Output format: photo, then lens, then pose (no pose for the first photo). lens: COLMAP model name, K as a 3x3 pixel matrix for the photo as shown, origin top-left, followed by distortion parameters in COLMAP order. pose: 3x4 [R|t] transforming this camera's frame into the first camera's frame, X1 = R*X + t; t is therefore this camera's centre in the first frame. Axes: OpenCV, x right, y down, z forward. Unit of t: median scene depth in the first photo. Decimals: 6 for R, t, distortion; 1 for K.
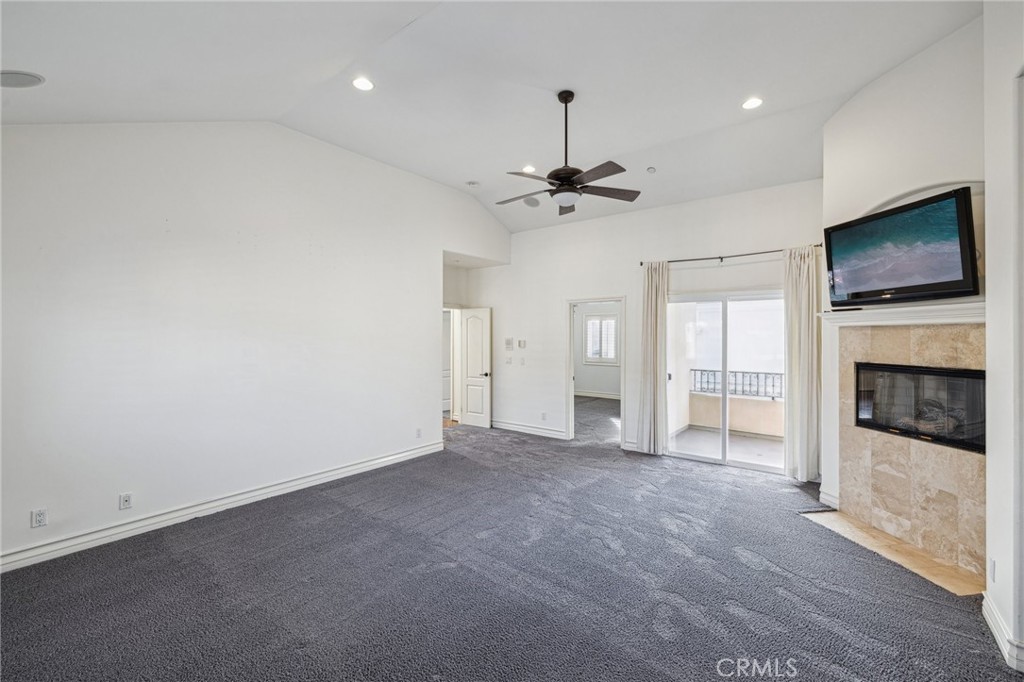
lens RADIAL K [[431.4, 0, 518.4], [0, 431.4, 334.6], [0, 0, 1]] dist [-0.000132, 0.000069]
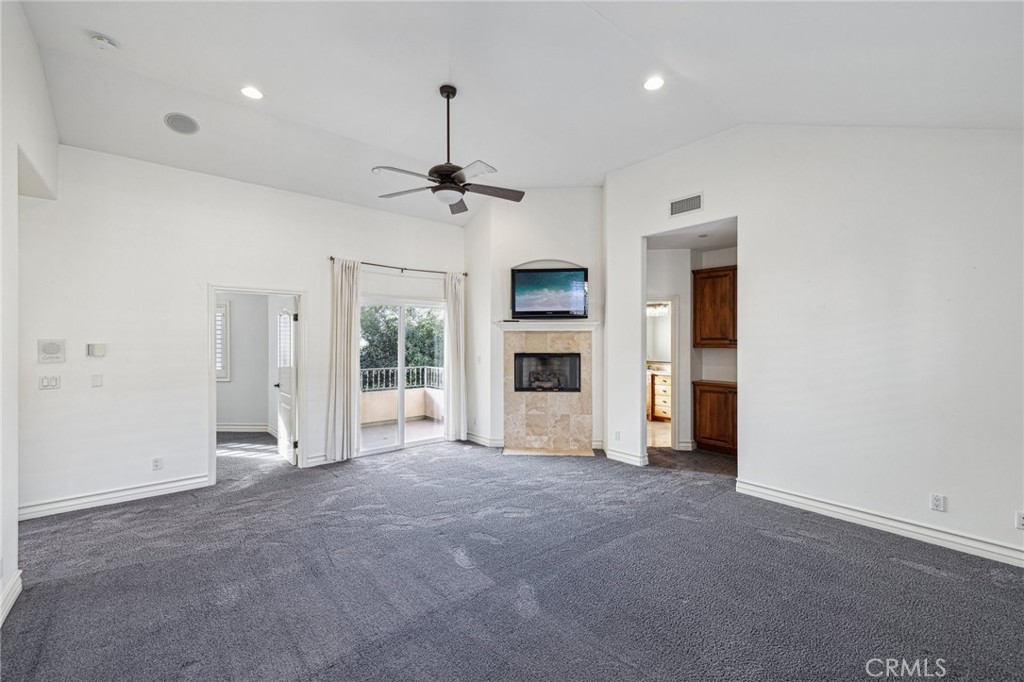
lens RADIAL K [[431.4, 0, 518.4], [0, 431.4, 334.6], [0, 0, 1]] dist [-0.000132, 0.000069]
pose [[0.200190, 0.008155, 0.979723, -0.869407], [-0.003753, 0.999964, -0.007556, 0.006278], [-0.979750, -0.002164, 0.200213, 0.684951]]
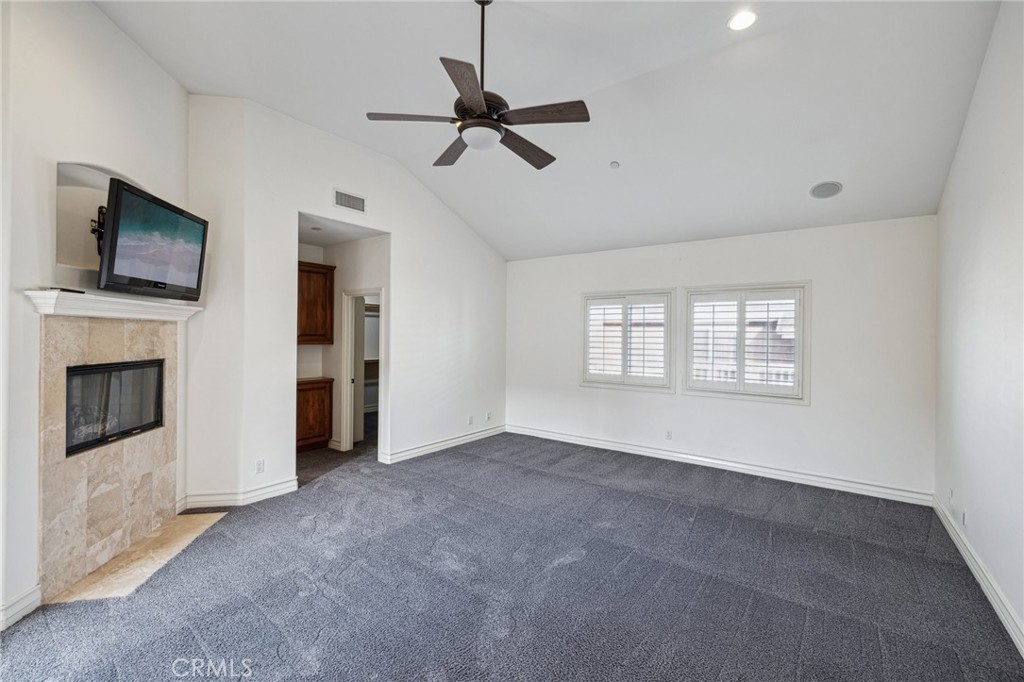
lens RADIAL K [[431.4, 0, 518.4], [0, 431.4, 334.6], [0, 0, 1]] dist [-0.000132, 0.000069]
pose [[-0.999342, -0.009791, -0.034935, 0.077358], [-0.009445, 0.999905, -0.010074, 0.012340], [0.035031, -0.009737, -0.999339, 1.800285]]
